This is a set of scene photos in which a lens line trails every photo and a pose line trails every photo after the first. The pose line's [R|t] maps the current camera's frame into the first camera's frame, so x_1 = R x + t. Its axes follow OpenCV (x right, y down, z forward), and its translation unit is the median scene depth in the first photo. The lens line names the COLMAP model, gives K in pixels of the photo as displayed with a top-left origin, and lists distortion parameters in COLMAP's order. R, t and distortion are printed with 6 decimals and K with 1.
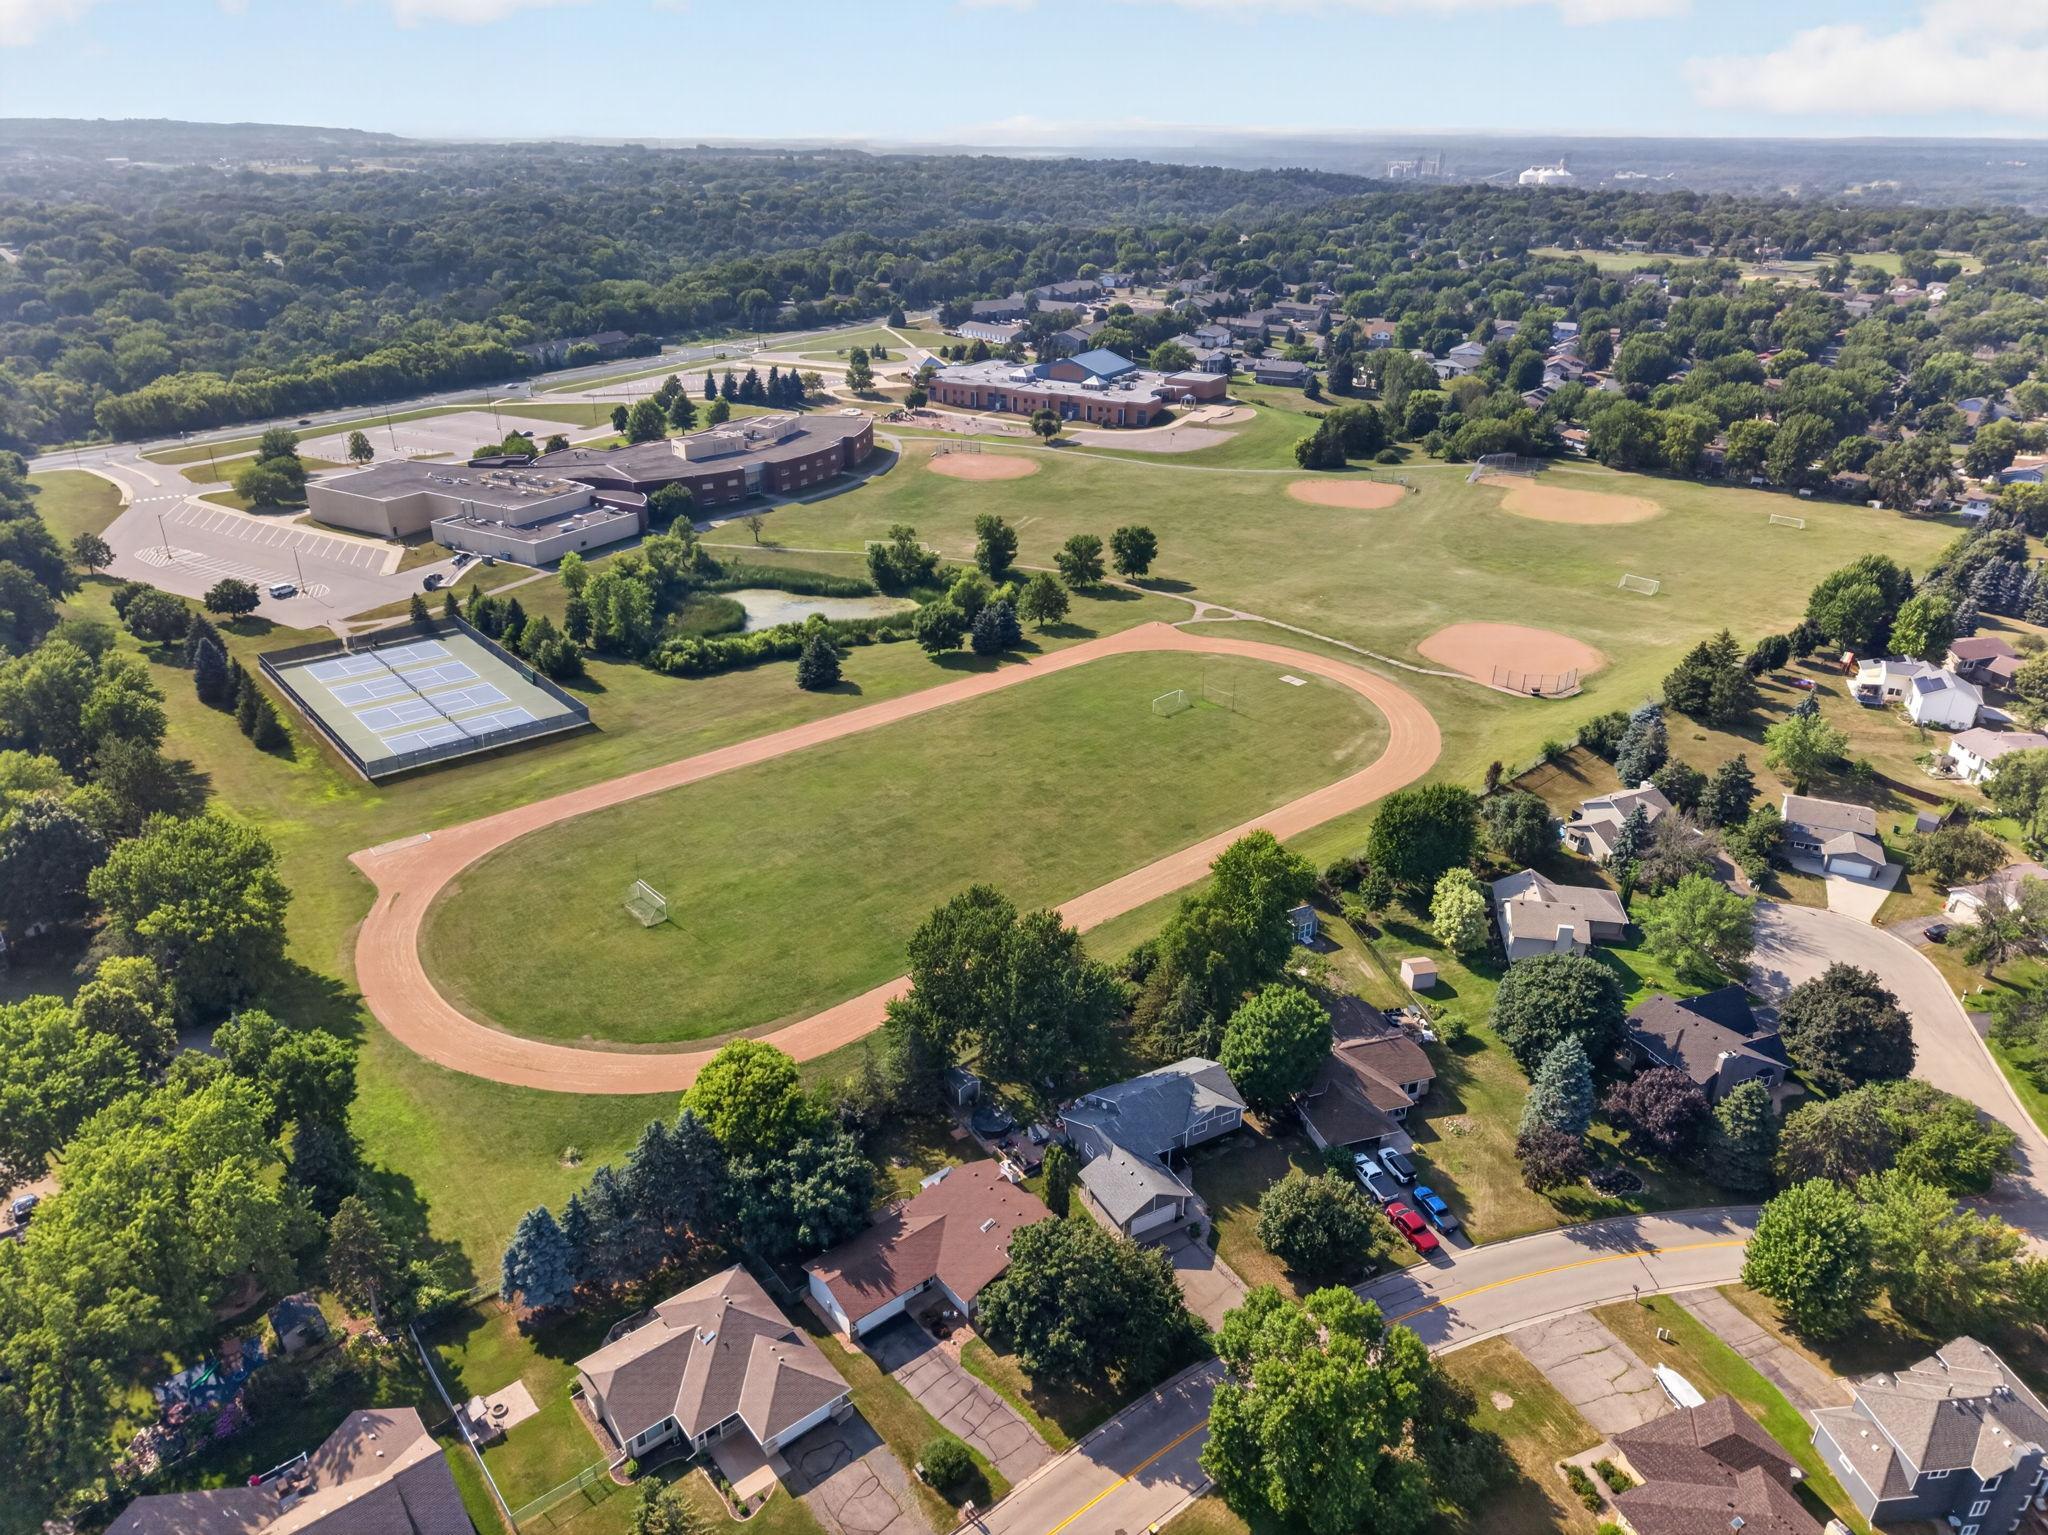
lens RADIAL K [[1366.9, 0, 1024.0], [0, 1366.9, 767.5], [0, 0, 1]] dist [0.022604, -0.029948]
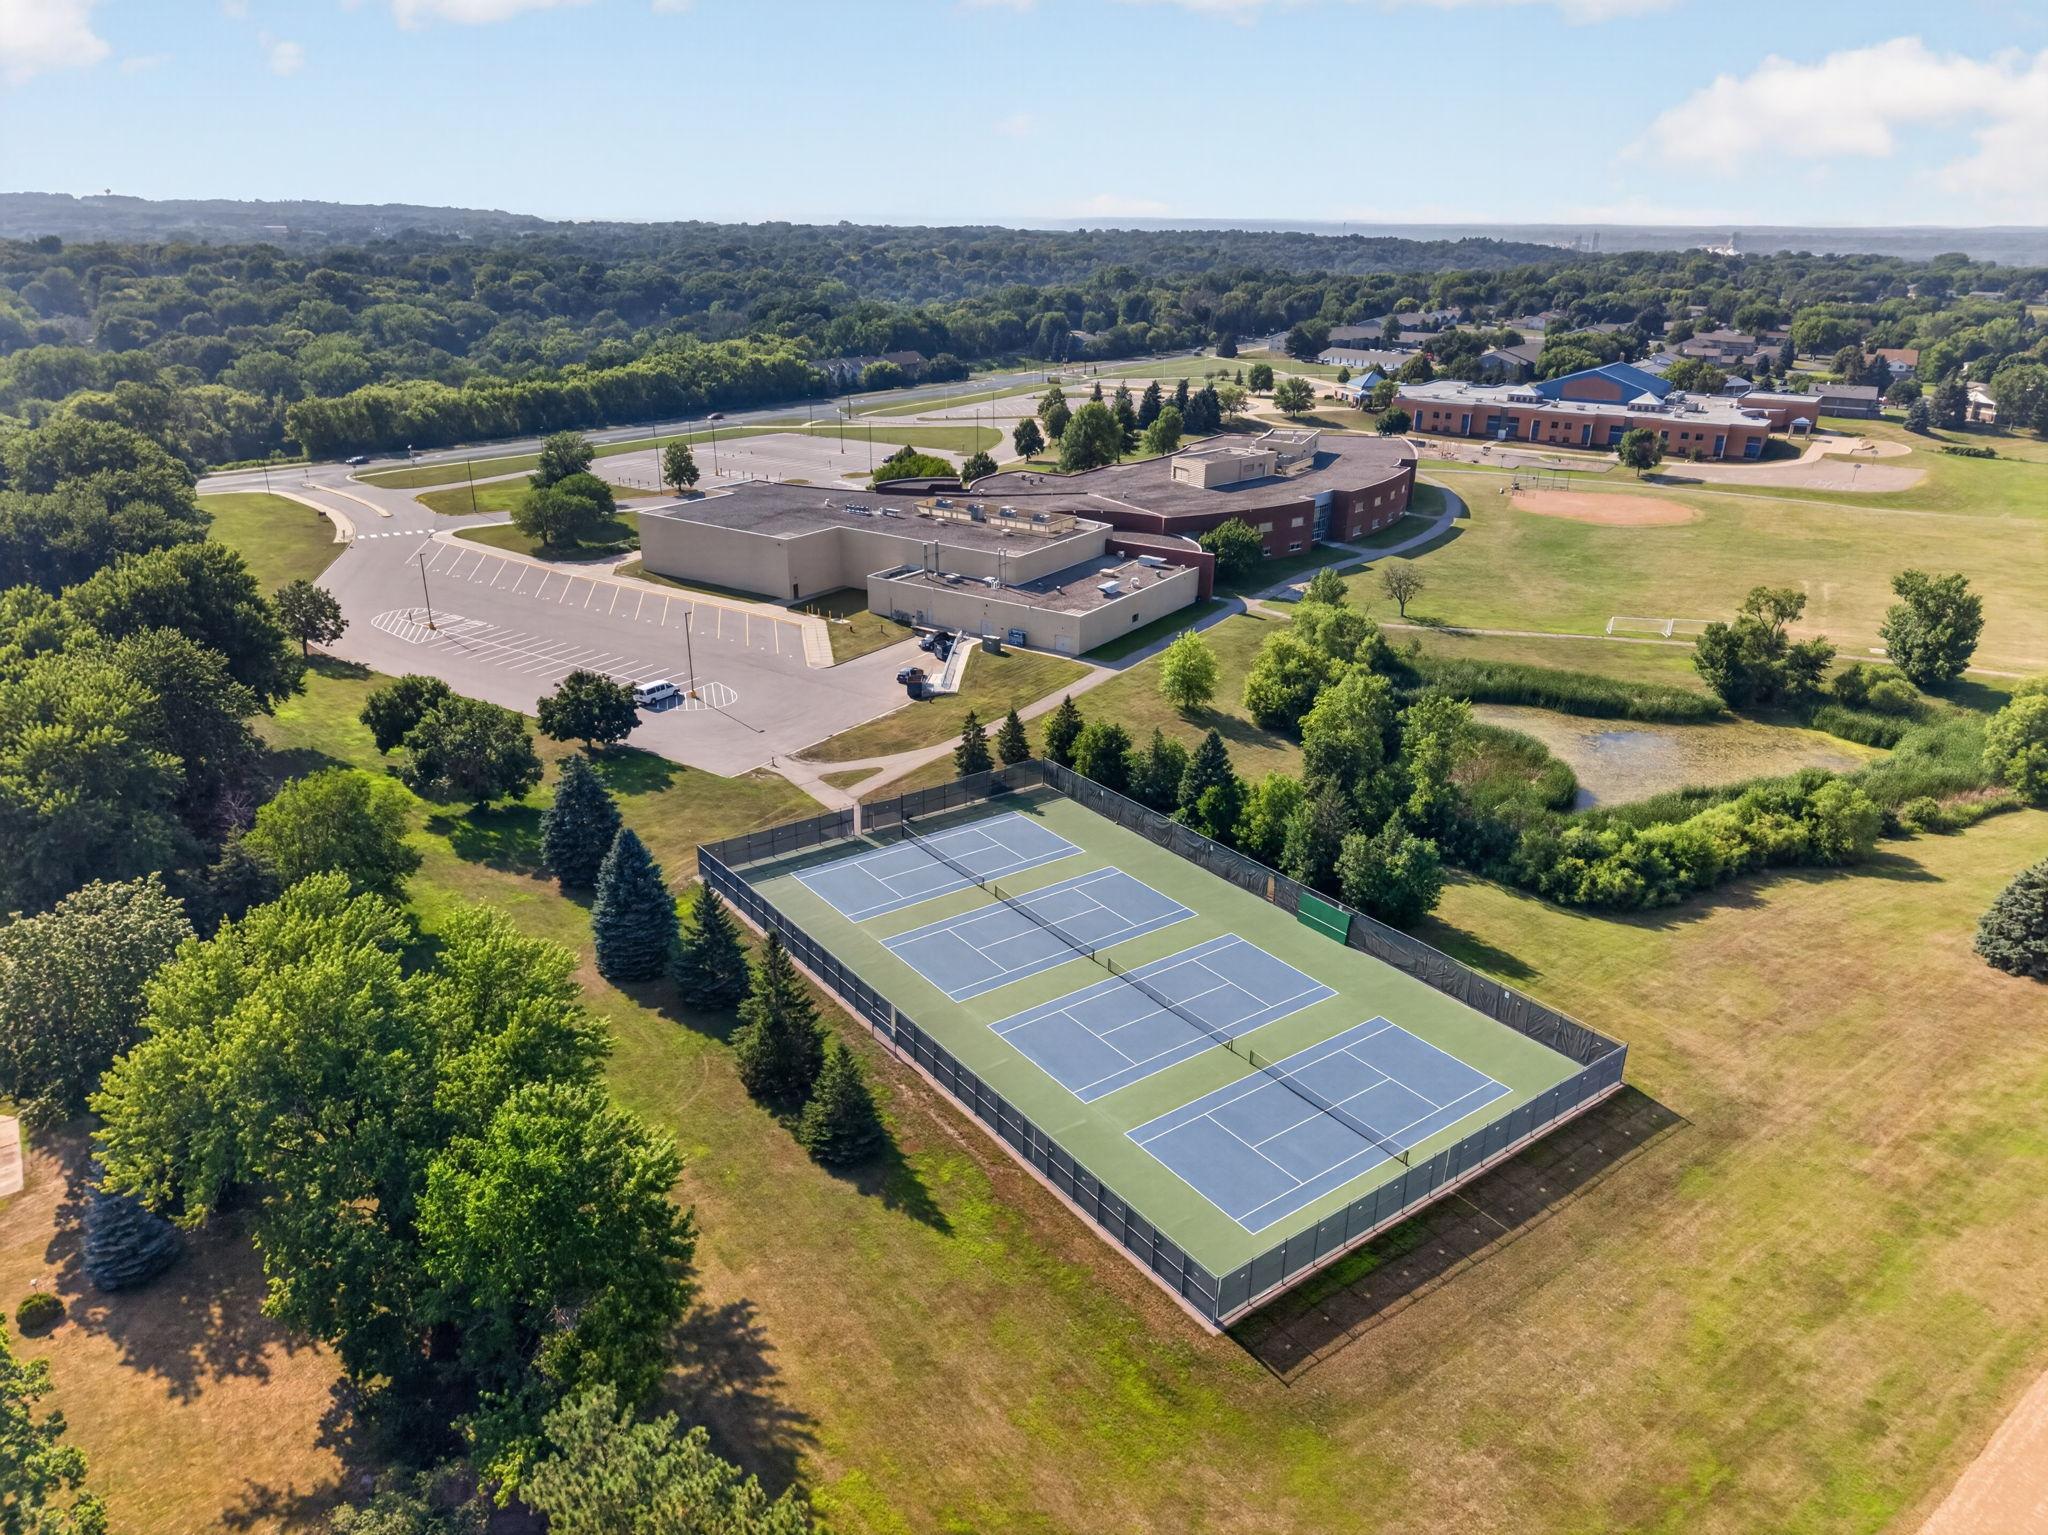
lens RADIAL K [[1359.1, 0, 1024.0], [0, 1359.1, 767.5], [0, 0, 1]] dist [0.065161, -0.092103]
pose [[0.997729, 0.024781, -0.062629, -0.363605], [-0.028366, 0.997971, -0.057010, -0.074120], [0.061089, 0.058658, 0.996407, 0.479555]]
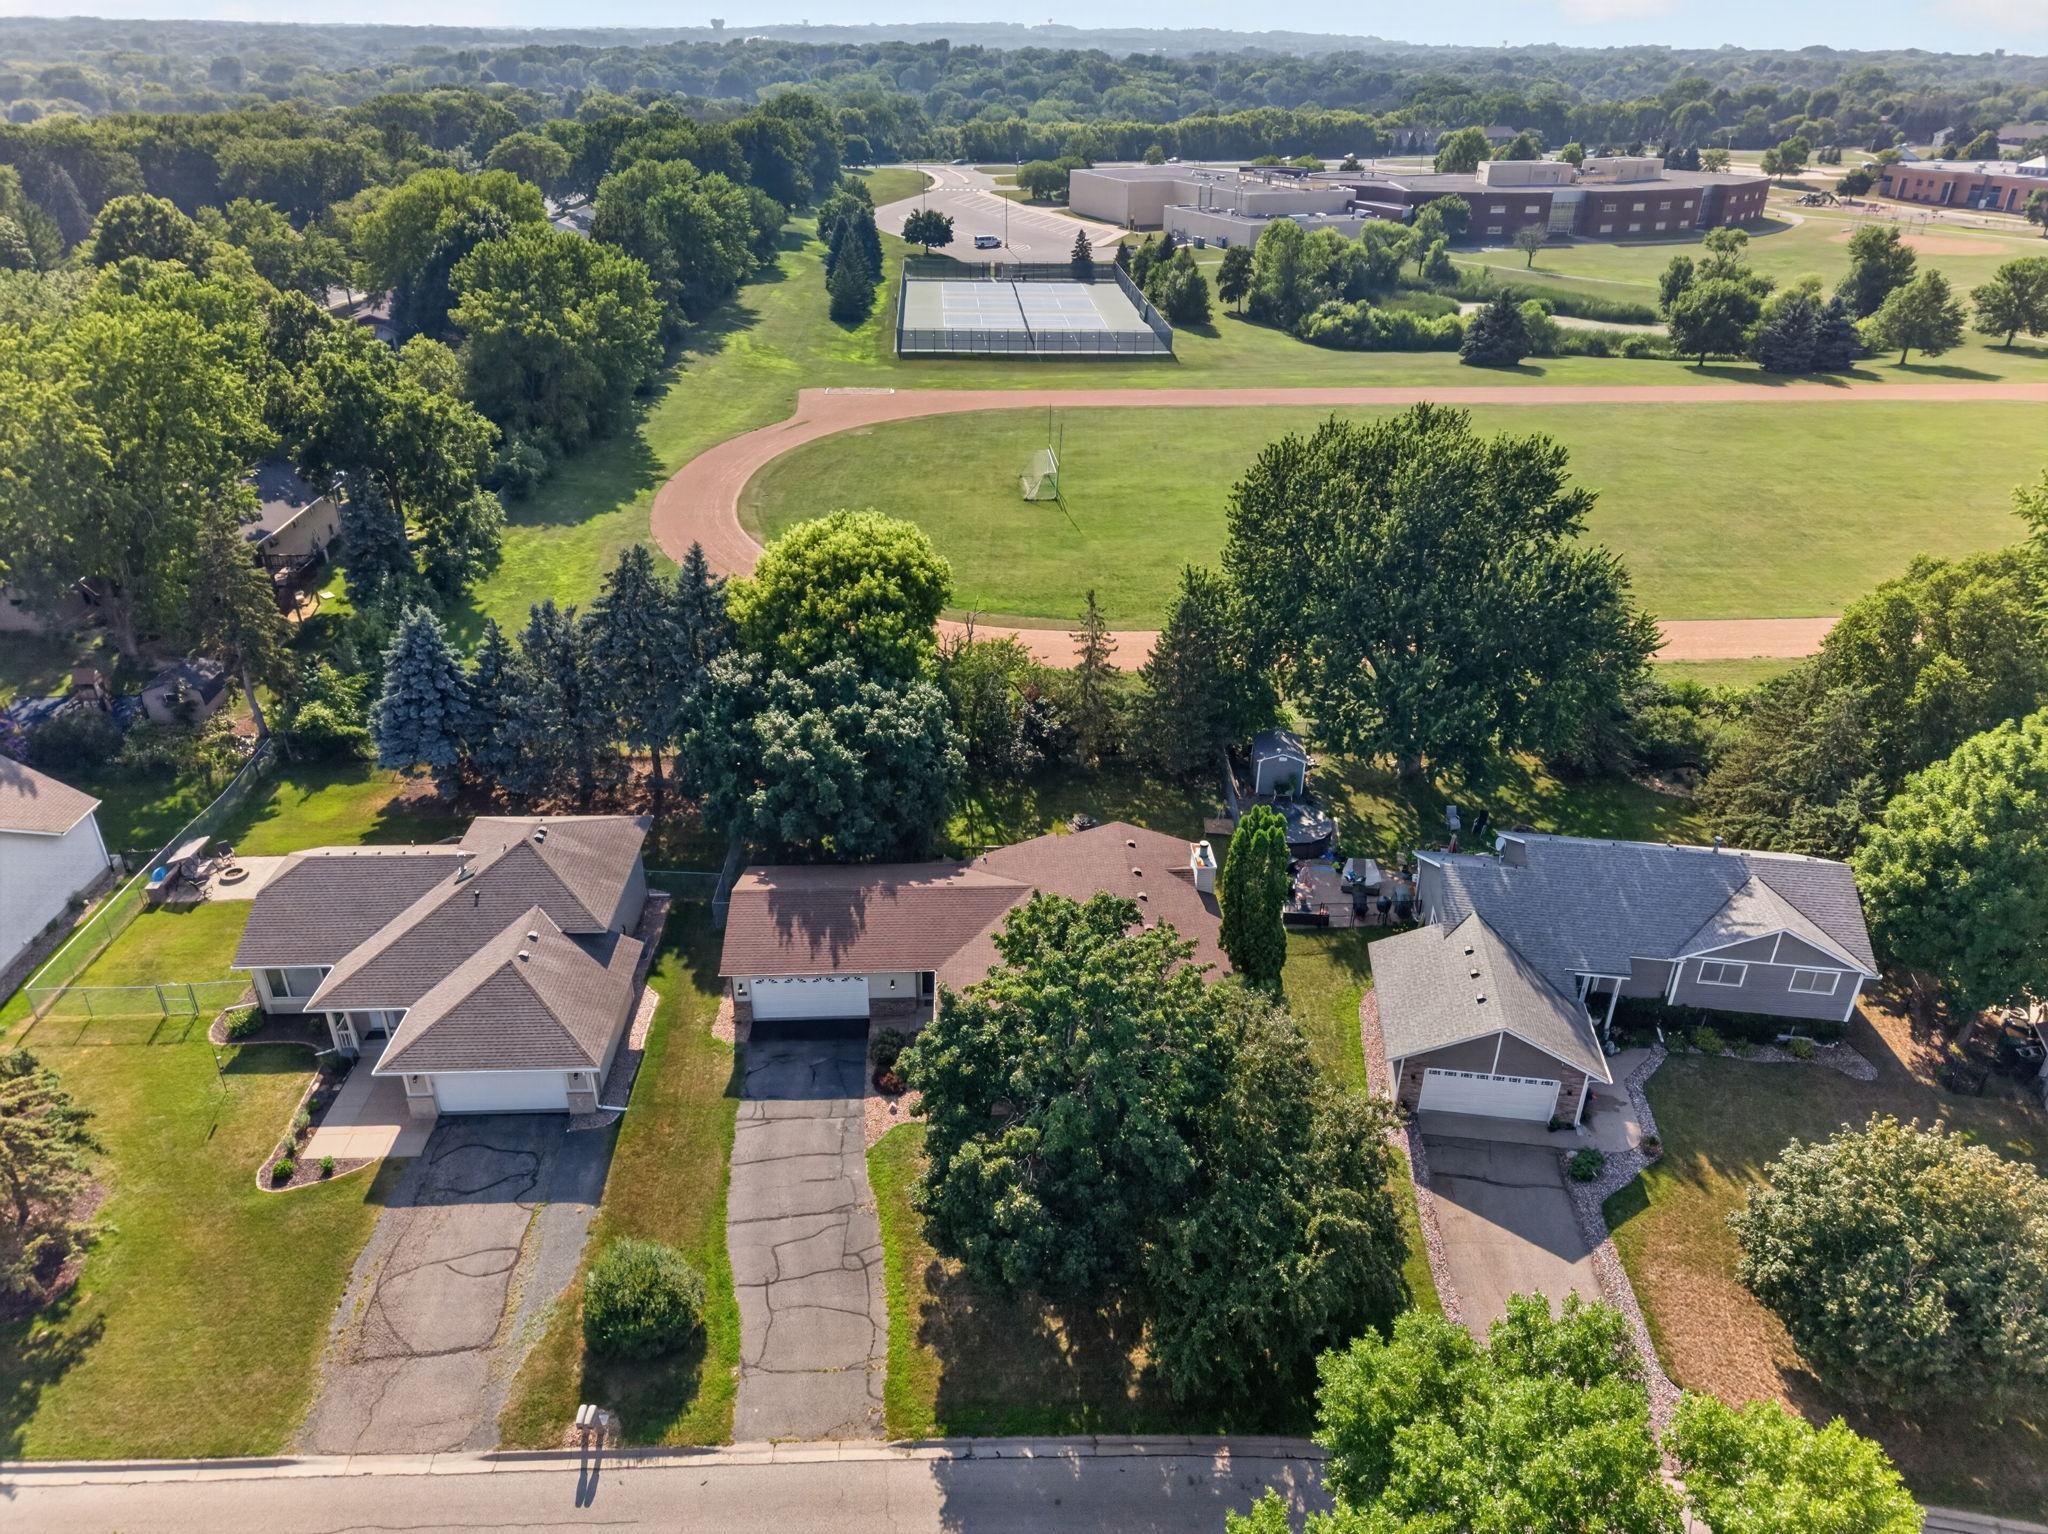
lens RADIAL K [[1366.9, 0, 1024.0], [0, 1366.9, 767.0], [0, 0, 1]] dist [0.022604, -0.029948]
pose [[0.797680, 0.277925, -0.535224, 0.075468], [-0.255636, 0.959629, 0.117314, 0.097222], [0.546221, 0.043243, 0.836524, 0.252383]]
